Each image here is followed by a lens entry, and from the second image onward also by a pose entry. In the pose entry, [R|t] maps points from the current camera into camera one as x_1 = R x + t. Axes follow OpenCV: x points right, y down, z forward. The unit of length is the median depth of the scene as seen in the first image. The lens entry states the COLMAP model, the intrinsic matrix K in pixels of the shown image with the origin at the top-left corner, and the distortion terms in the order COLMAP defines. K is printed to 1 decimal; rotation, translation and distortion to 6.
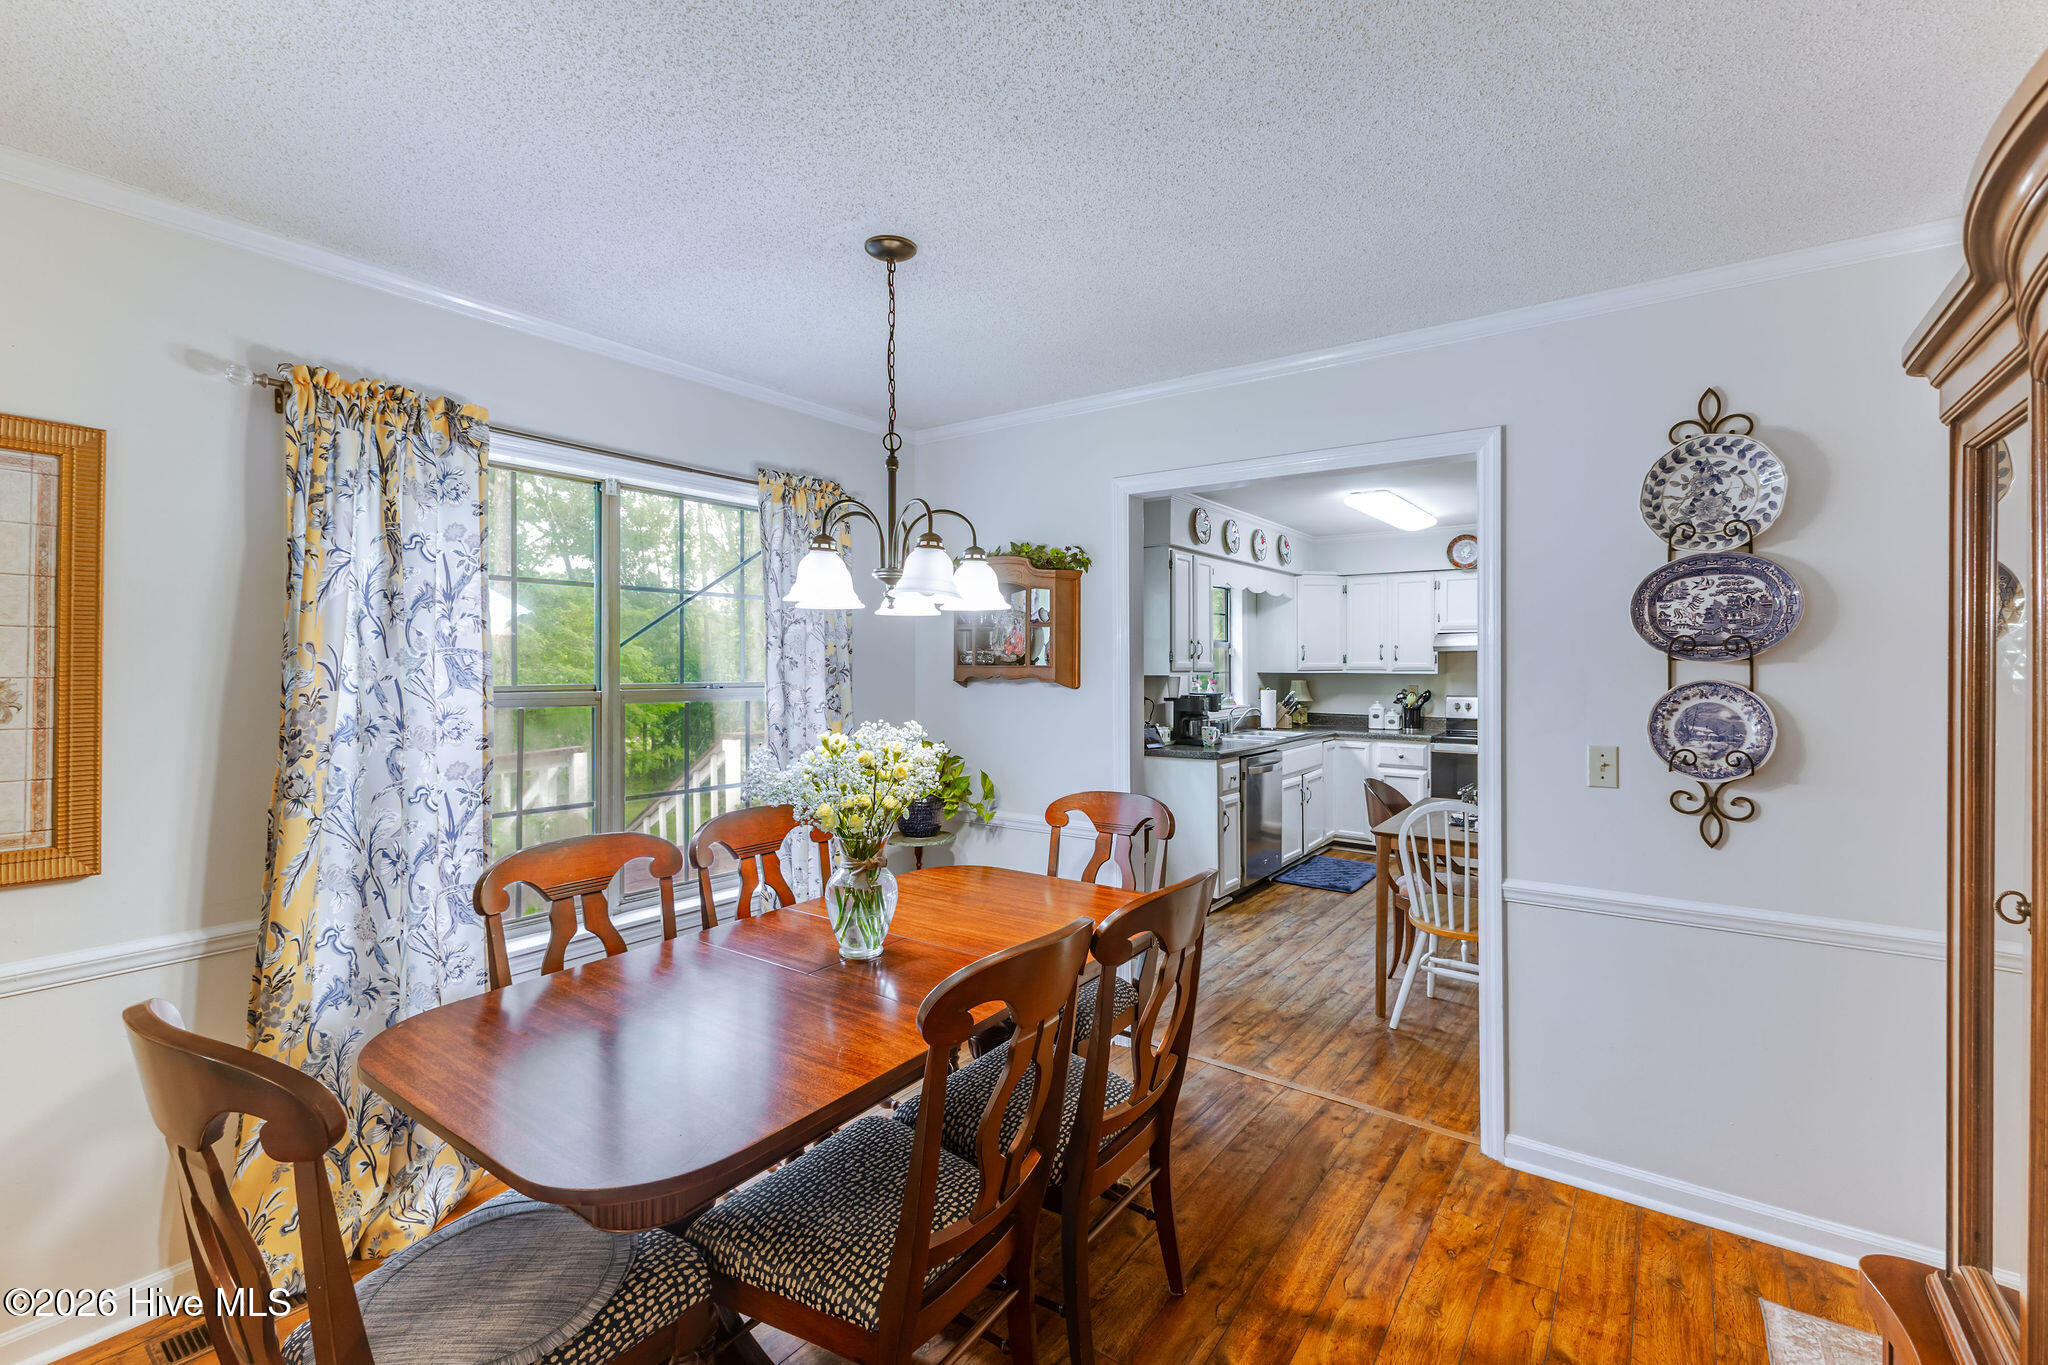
lens RADIAL K [[933.7, 0, 1029.0], [0, 933.7, 668.7], [0, 0, 1]] dist [0.009618, -0.001548]
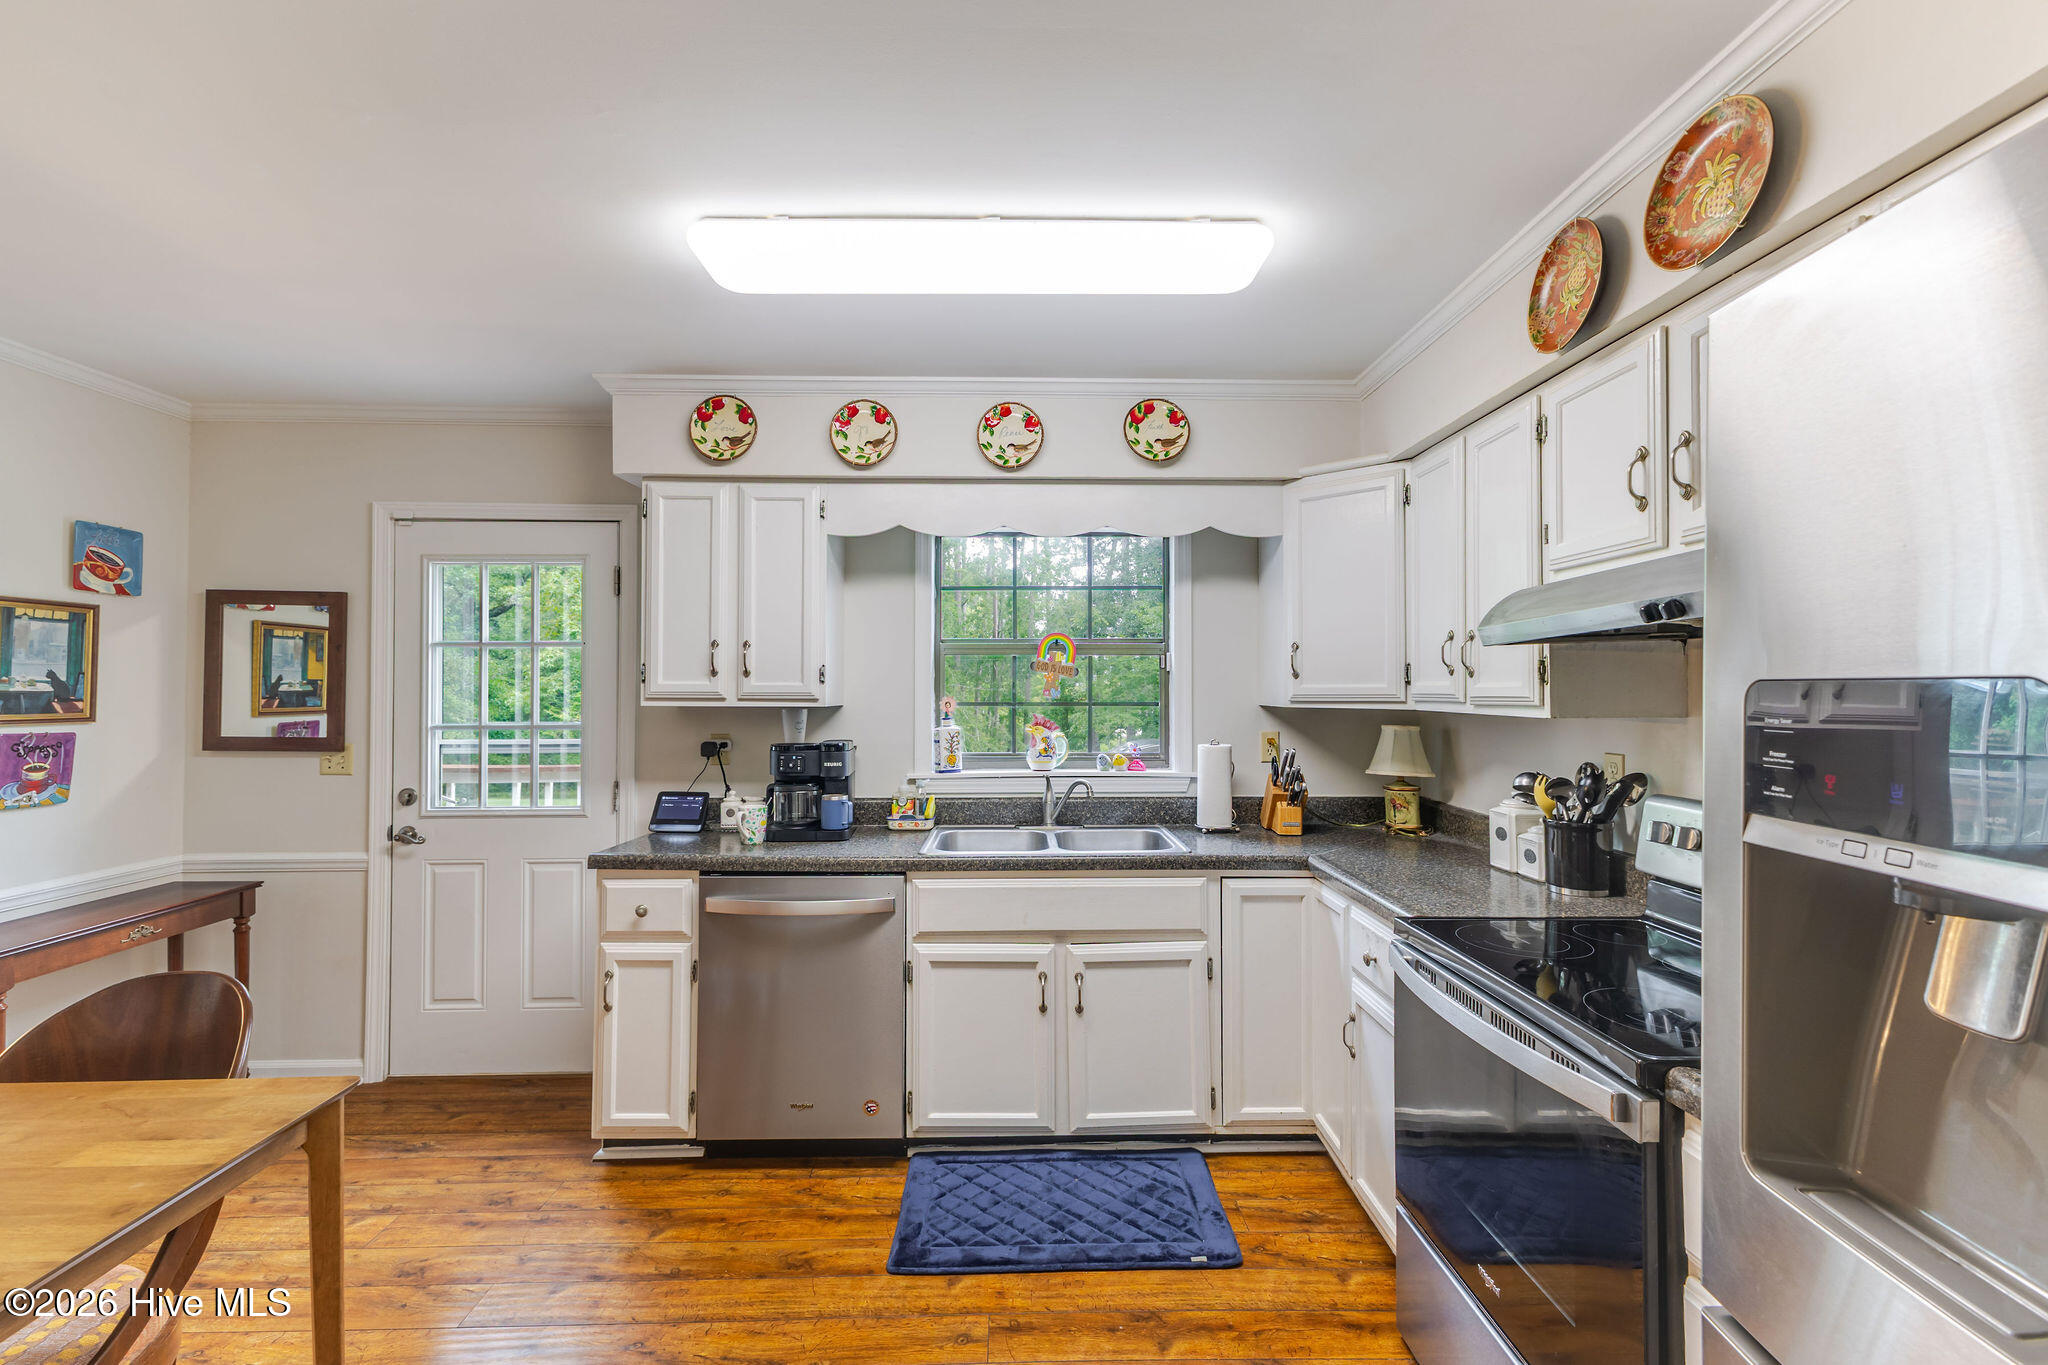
lens RADIAL K [[892.9, 0, 1024.3], [0, 892.9, 676.4], [0, 0, 1]] dist [0.008761, -0.002689]
pose [[0.583221, -0.010209, -0.812249, 0.757943], [-0.005083, 0.999856, -0.016217, -0.003563], [0.812298, 0.013587, 0.583085, 0.913425]]
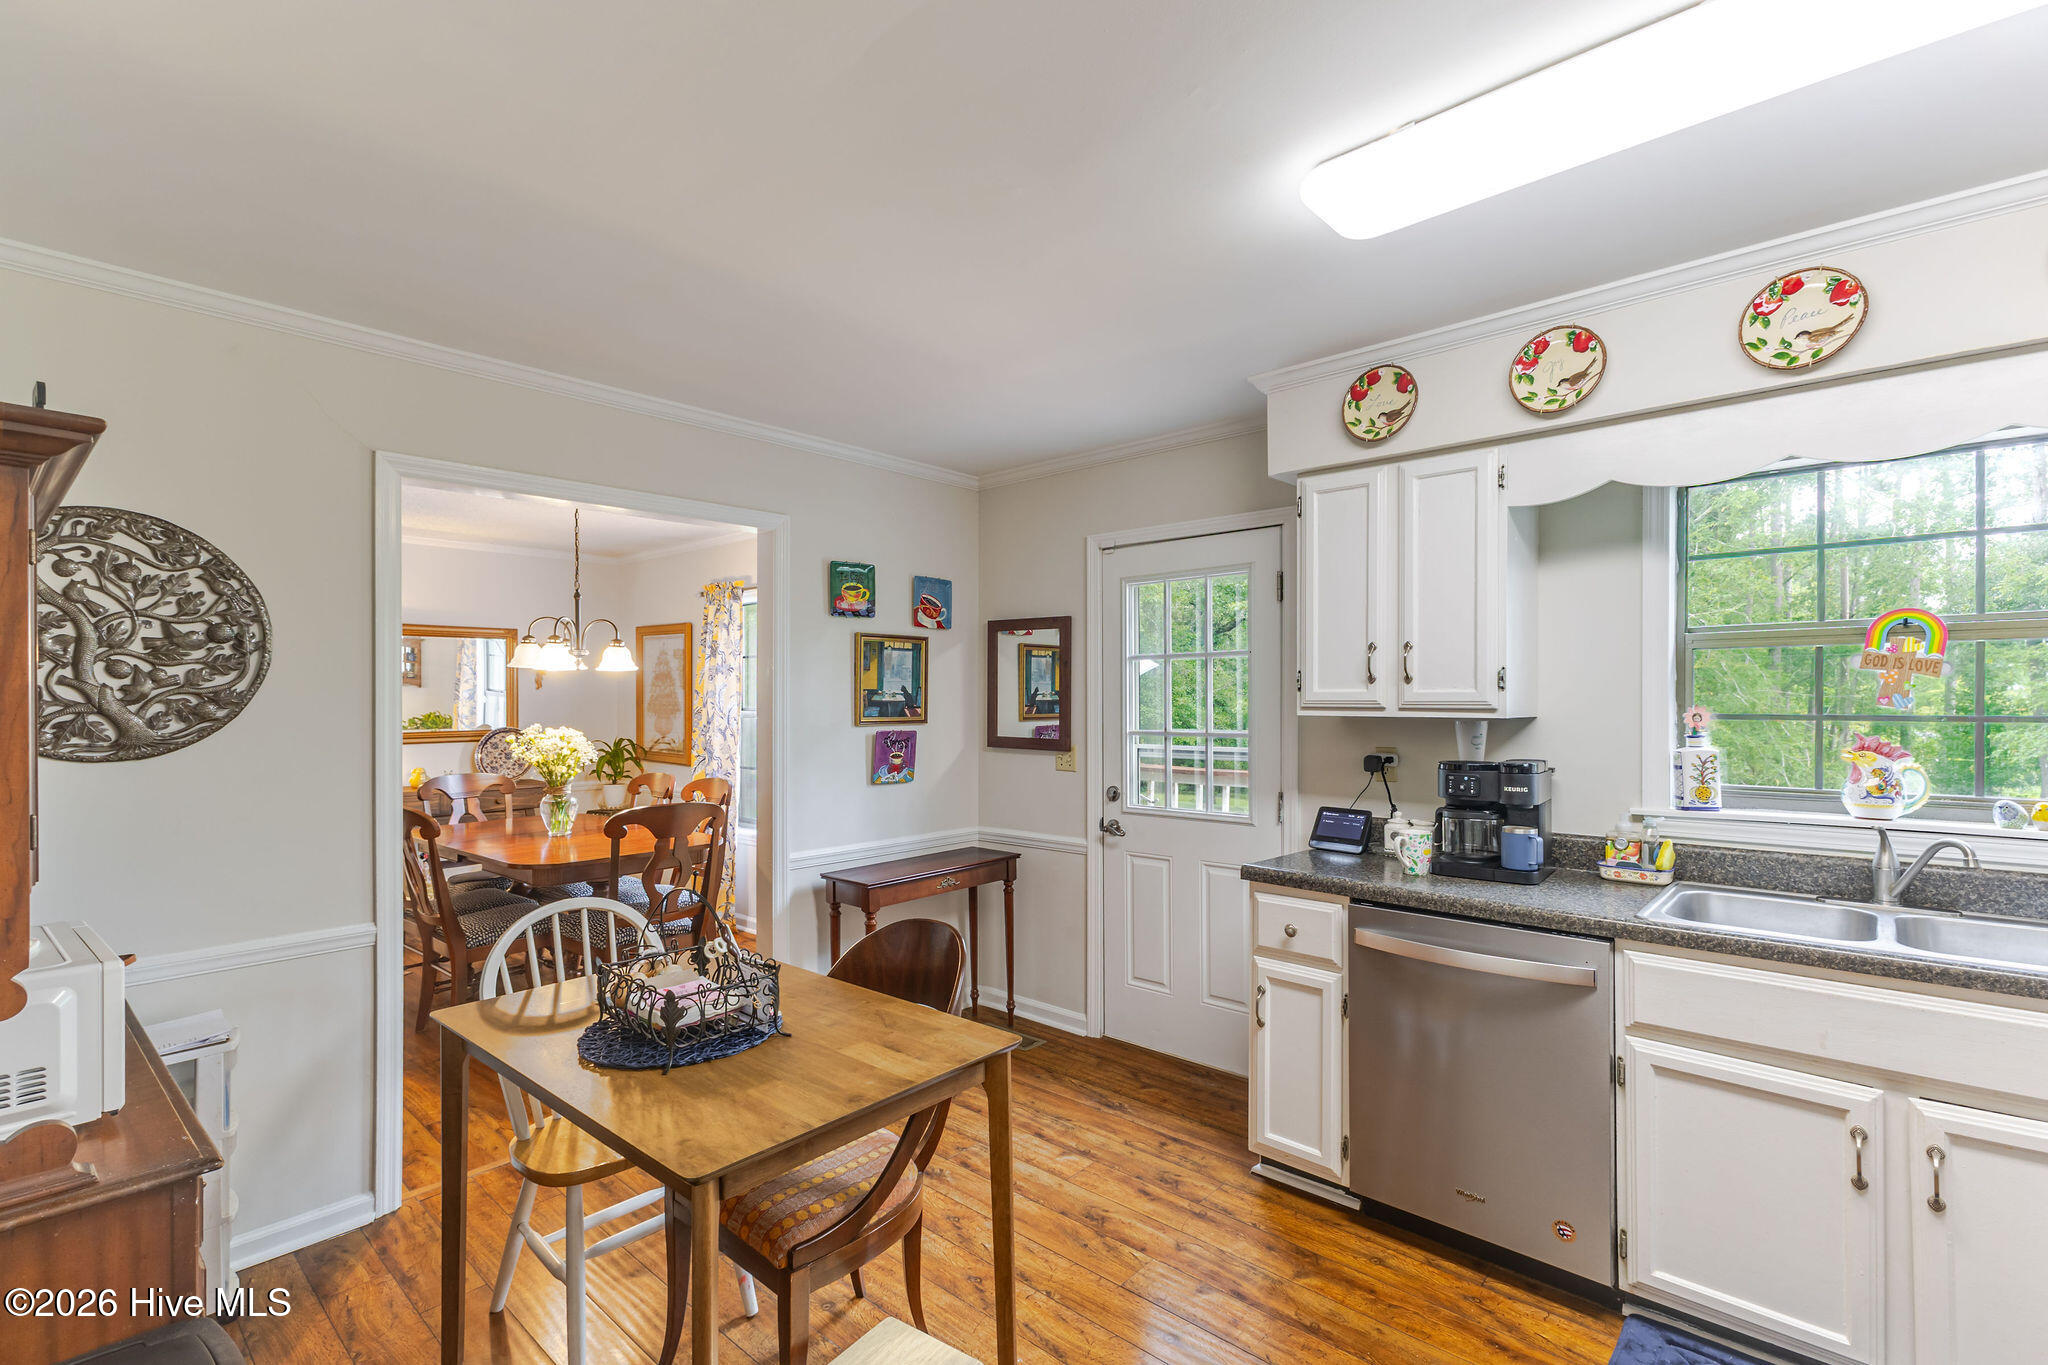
lens RADIAL K [[933.7, 0, 1019.2], [0, 933.7, 700.2], [0, 0, 1]] dist [0.009618, -0.001548]
pose [[-0.130564, 0.003309, -0.991434, 0.738278], [-0.001161, 0.999993, 0.003491, -0.003691], [0.991439, 0.001607, -0.130559, 0.953356]]
